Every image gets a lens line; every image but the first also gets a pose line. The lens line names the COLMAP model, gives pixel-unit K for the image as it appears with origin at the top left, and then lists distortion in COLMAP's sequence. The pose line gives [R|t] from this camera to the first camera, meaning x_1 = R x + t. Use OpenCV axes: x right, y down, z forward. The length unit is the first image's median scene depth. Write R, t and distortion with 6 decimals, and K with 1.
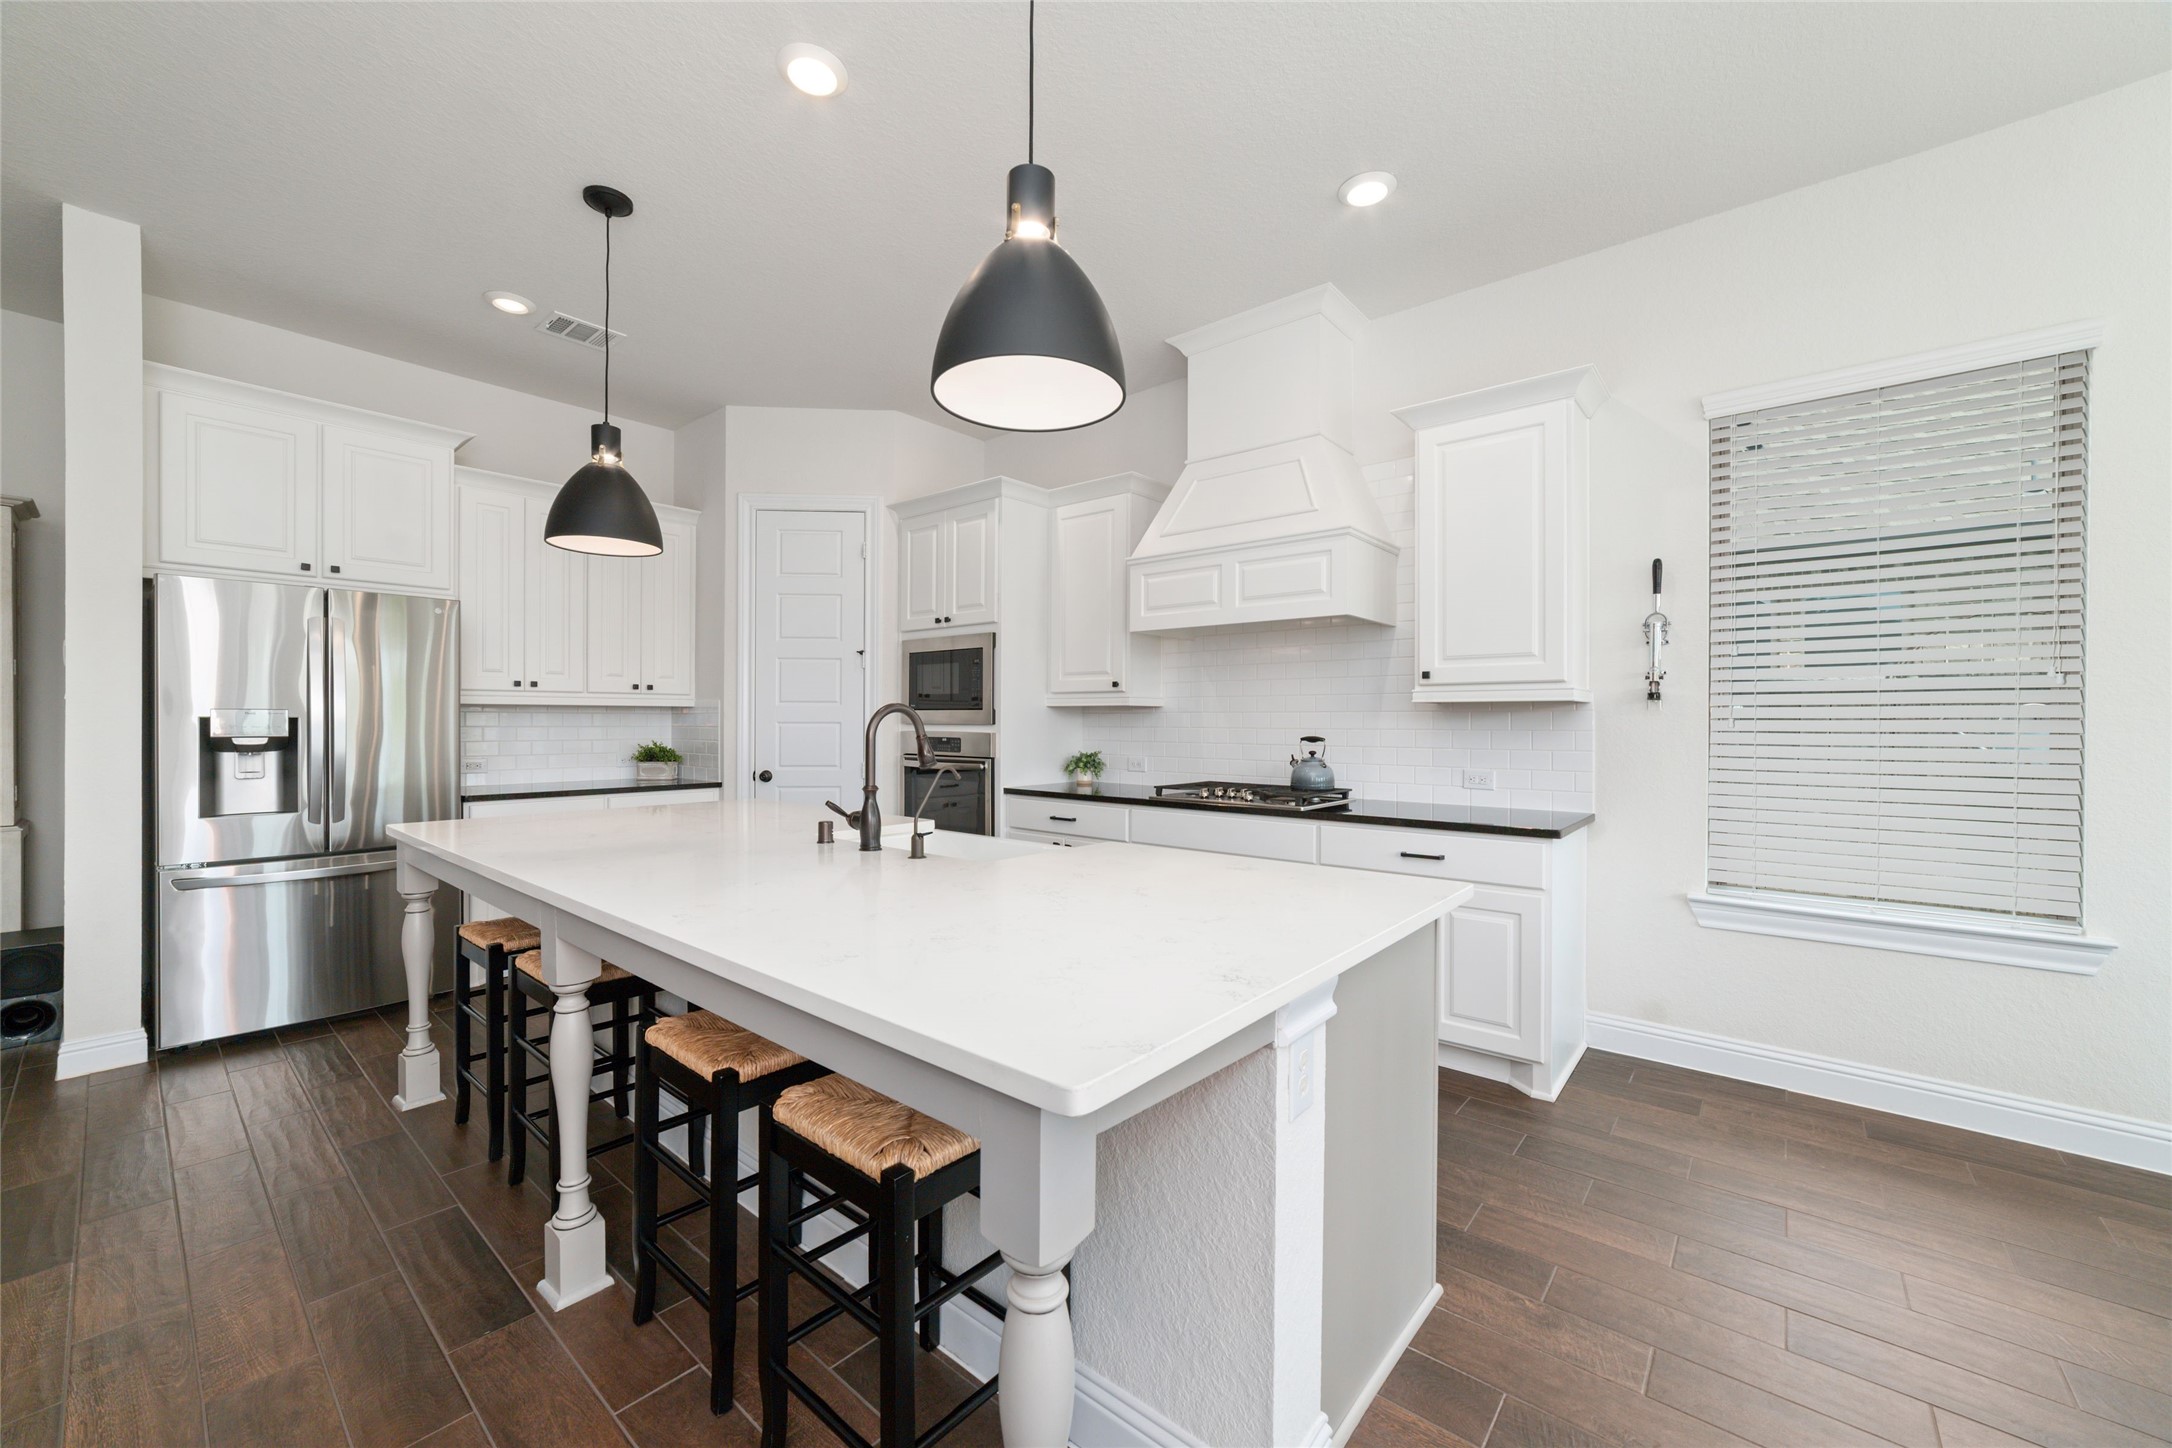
lens RADIAL K [[831.1, 0, 1090.5], [0, 831.1, 725.3], [0, 0, 1]] dist [-0.022408, 0.007736]
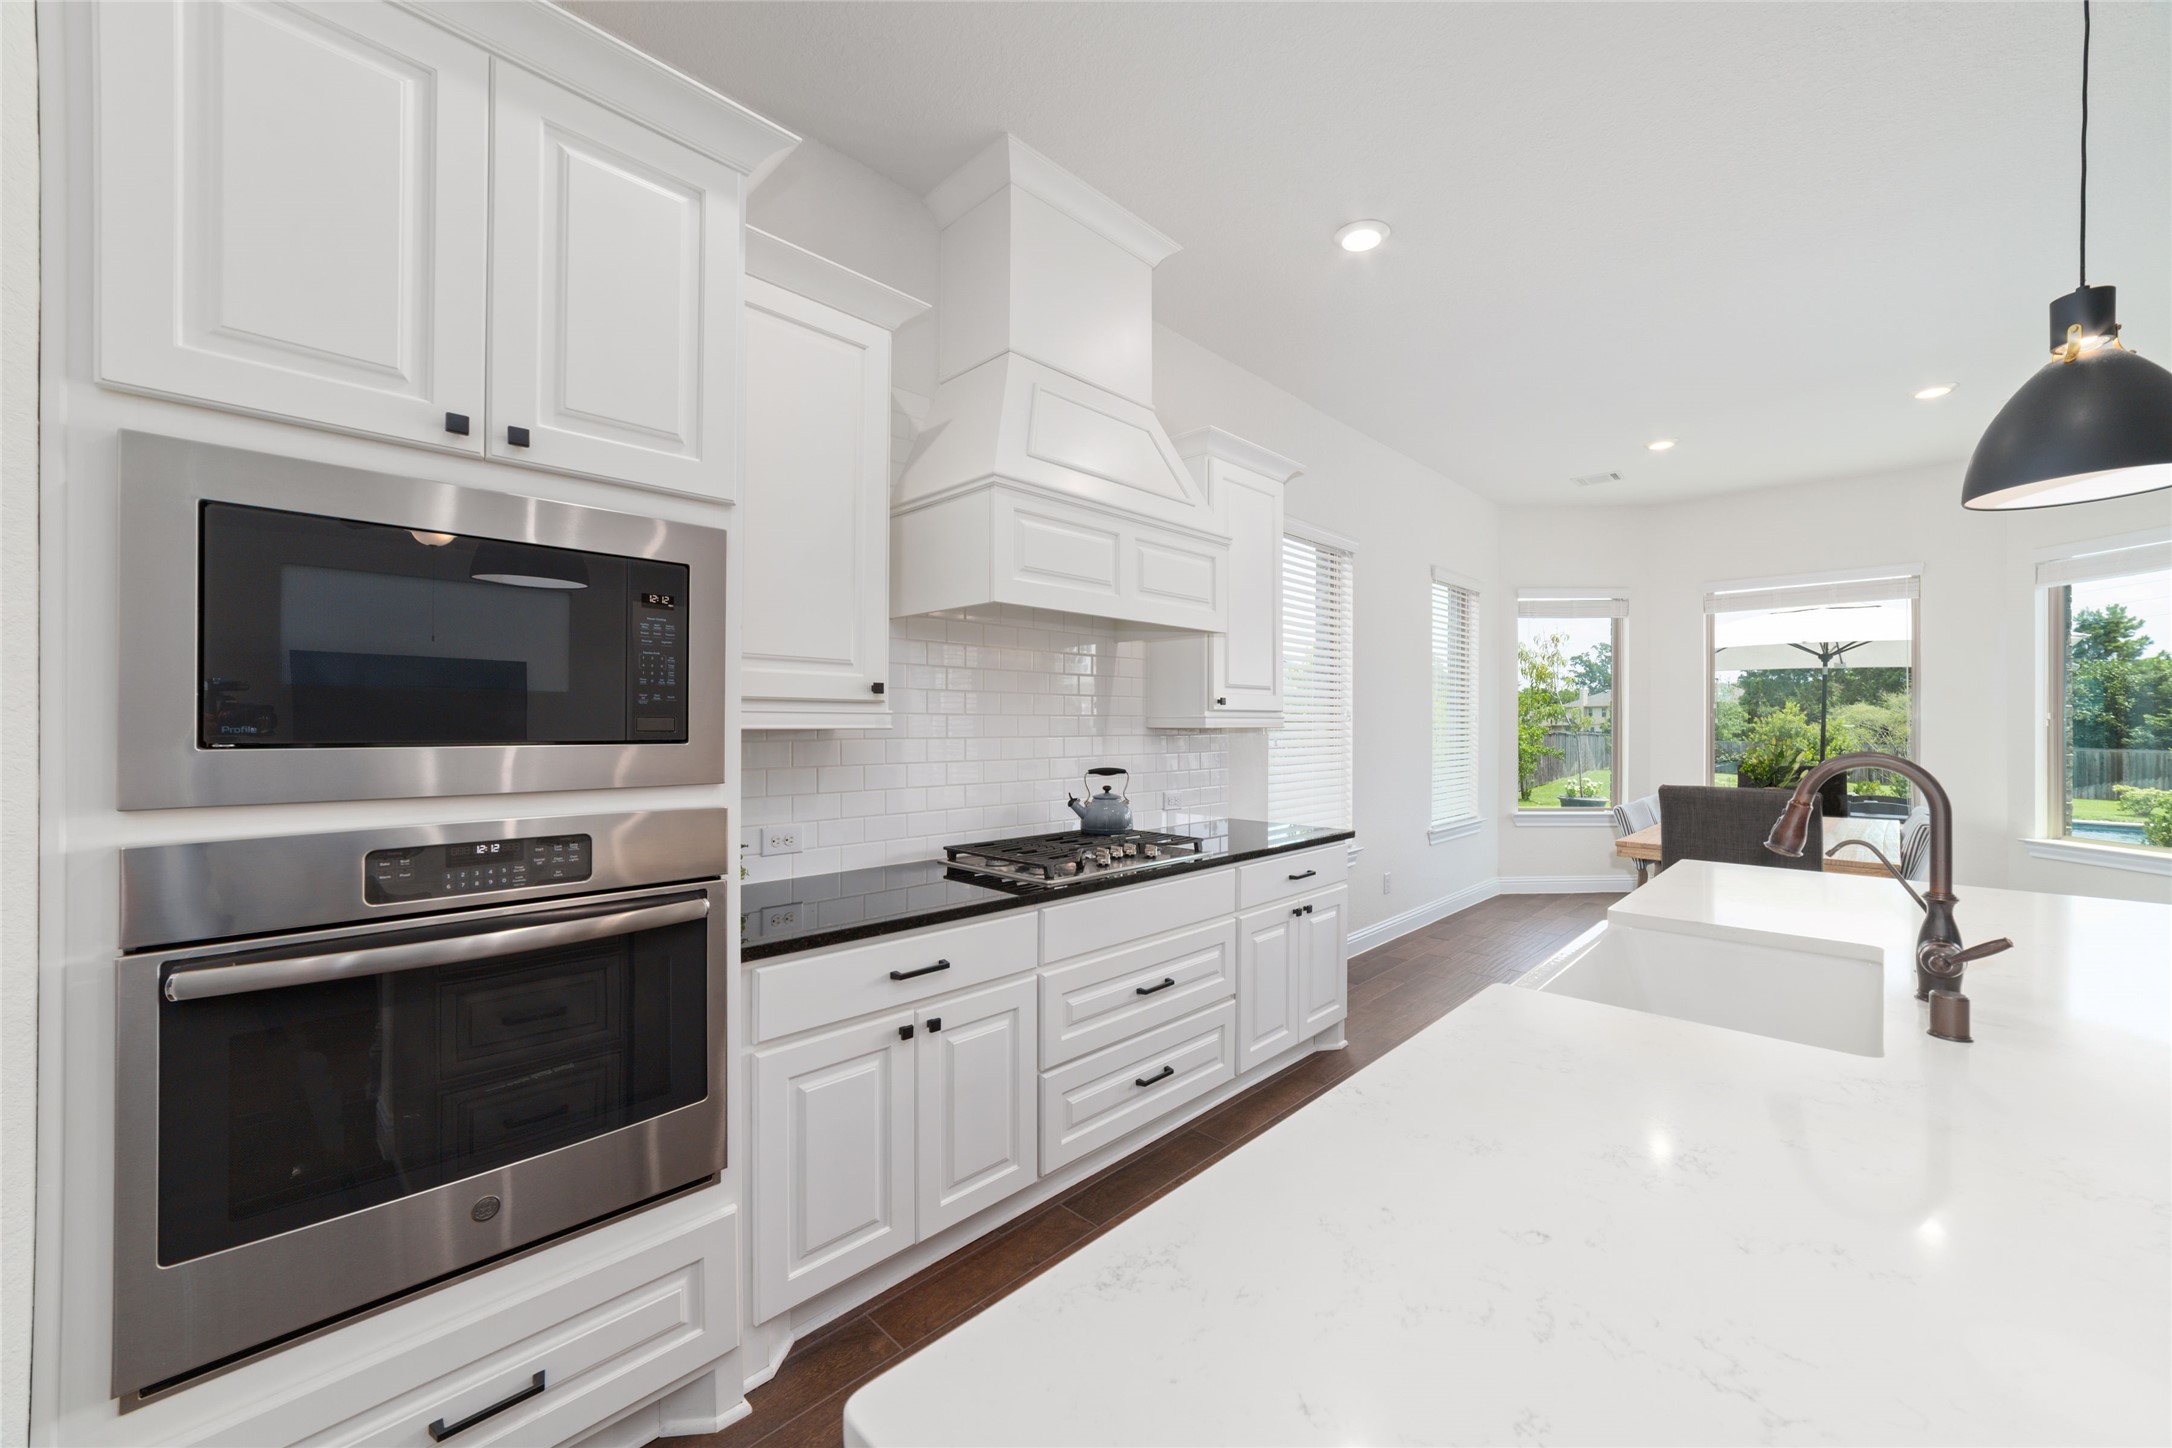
lens RADIAL K [[831.1, 0, 1090.5], [0, 831.1, 725.3], [0, 0, 1]] dist [-0.022408, 0.007736]
pose [[0.077687, -0.004006, 0.996970, -0.467947], [0.005026, 0.999981, 0.003627, -0.027064], [-0.996965, 0.004729, 0.077705, 0.814568]]
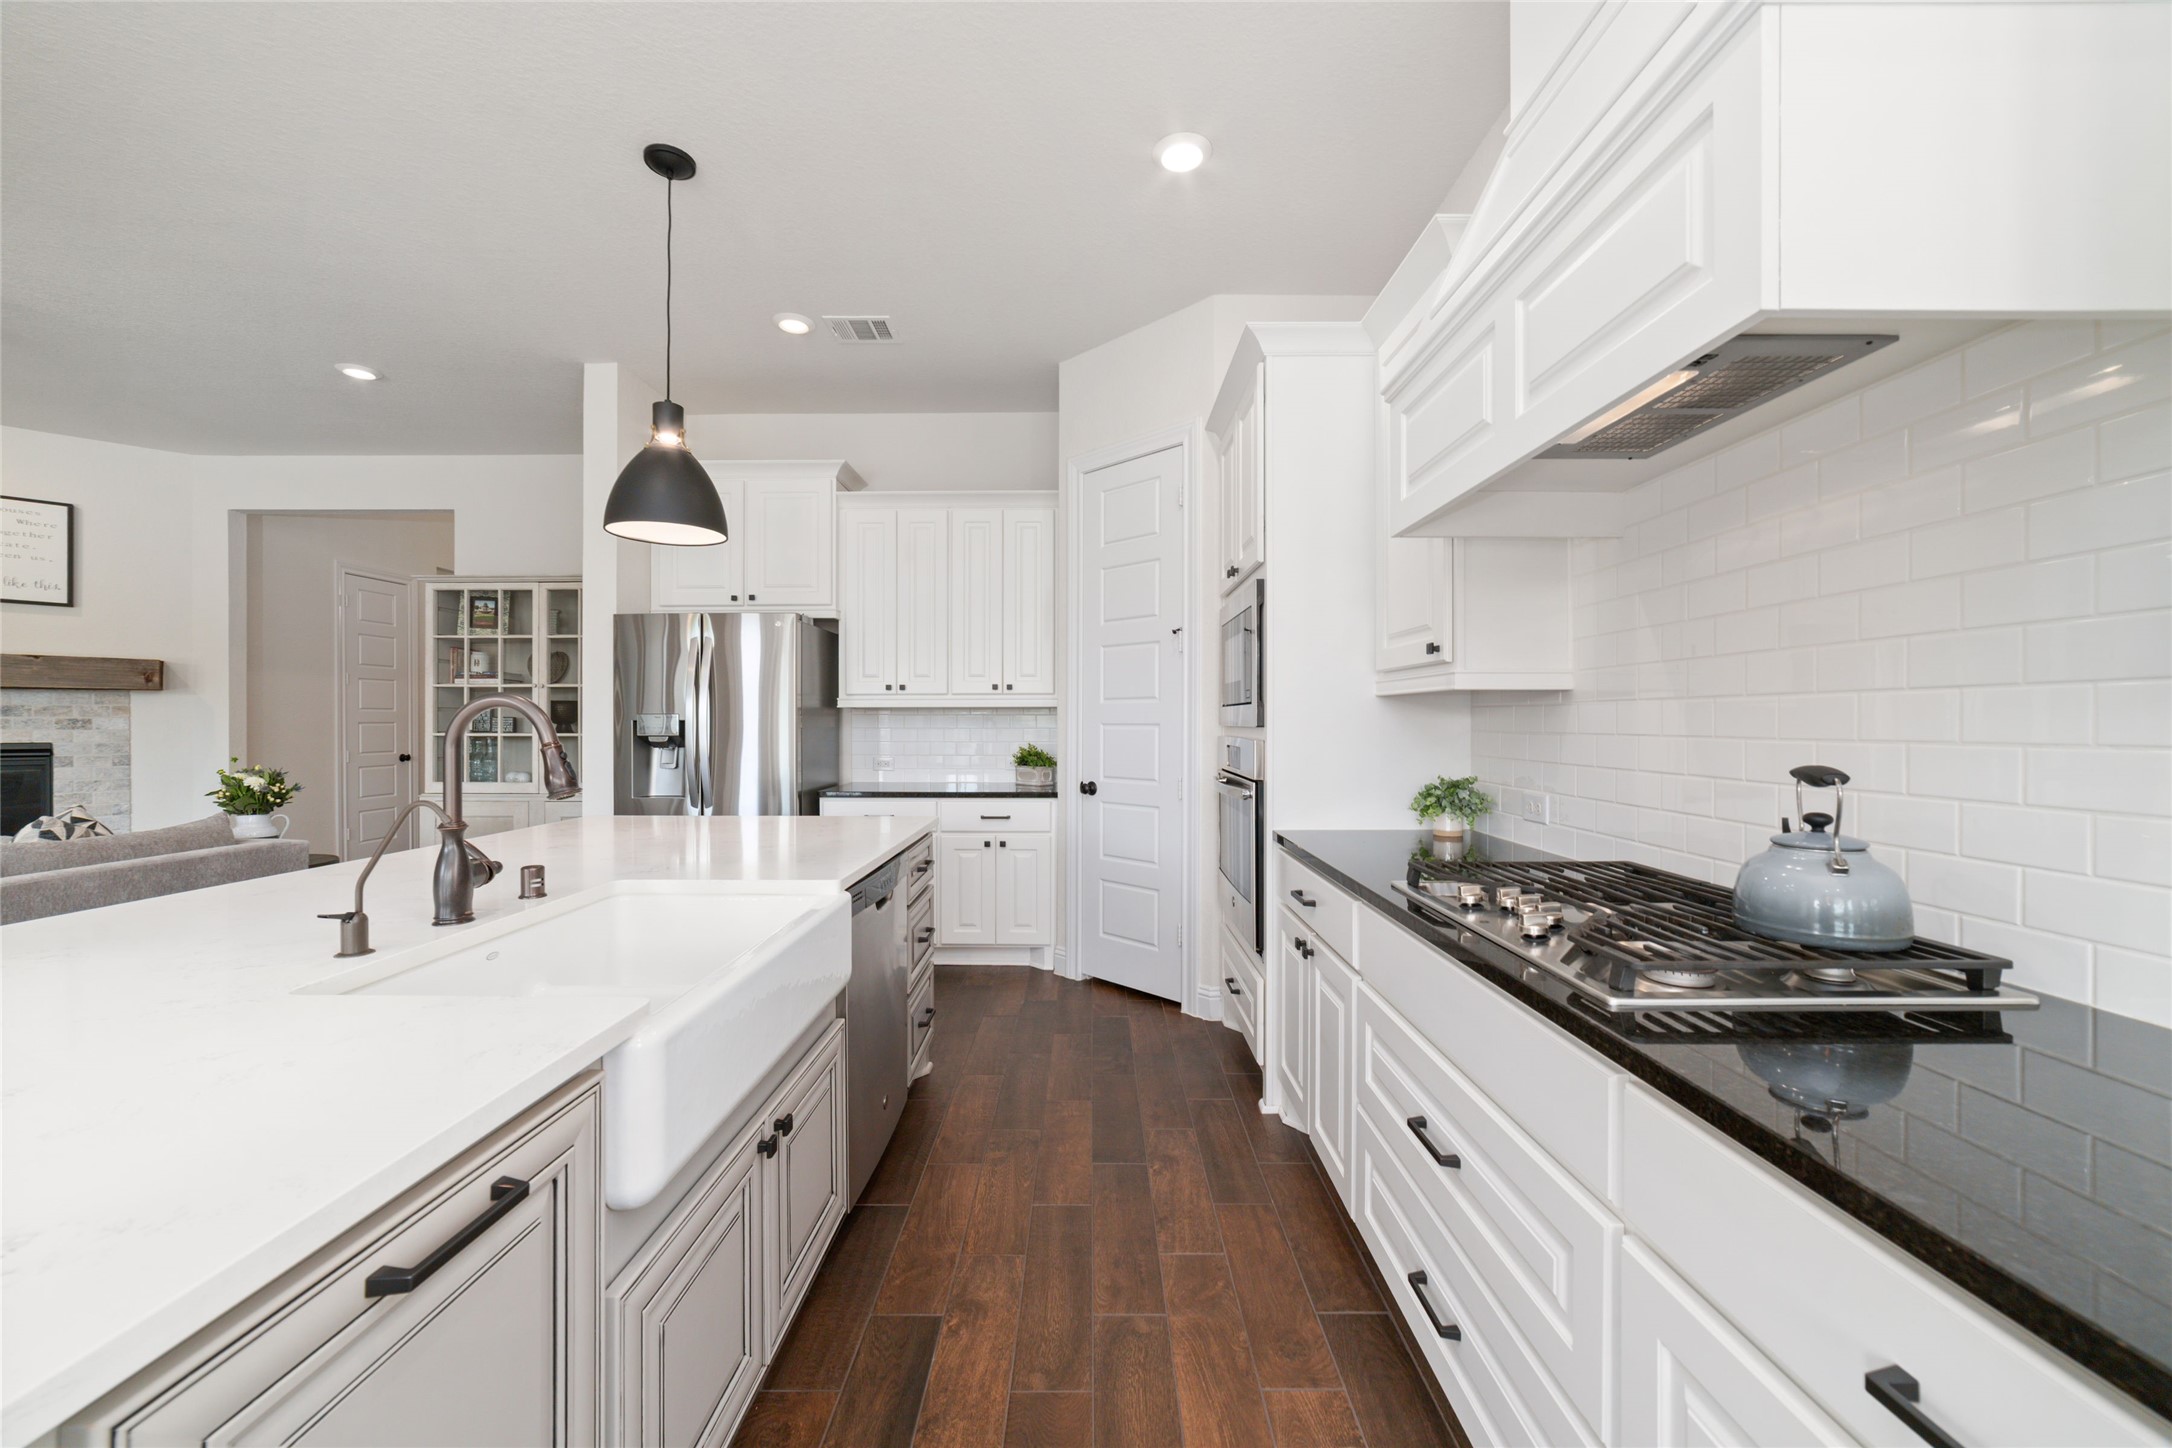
lens RADIAL K [[831.1, 0, 1090.5], [0, 831.1, 725.3], [0, 0, 1]] dist [-0.022408, 0.007736]
pose [[0.643346, 0.000075, -0.765575, 0.280312], [-0.002356, 0.999995, -0.001882, -0.000782], [0.765572, 0.003015, 0.643344, 0.505604]]
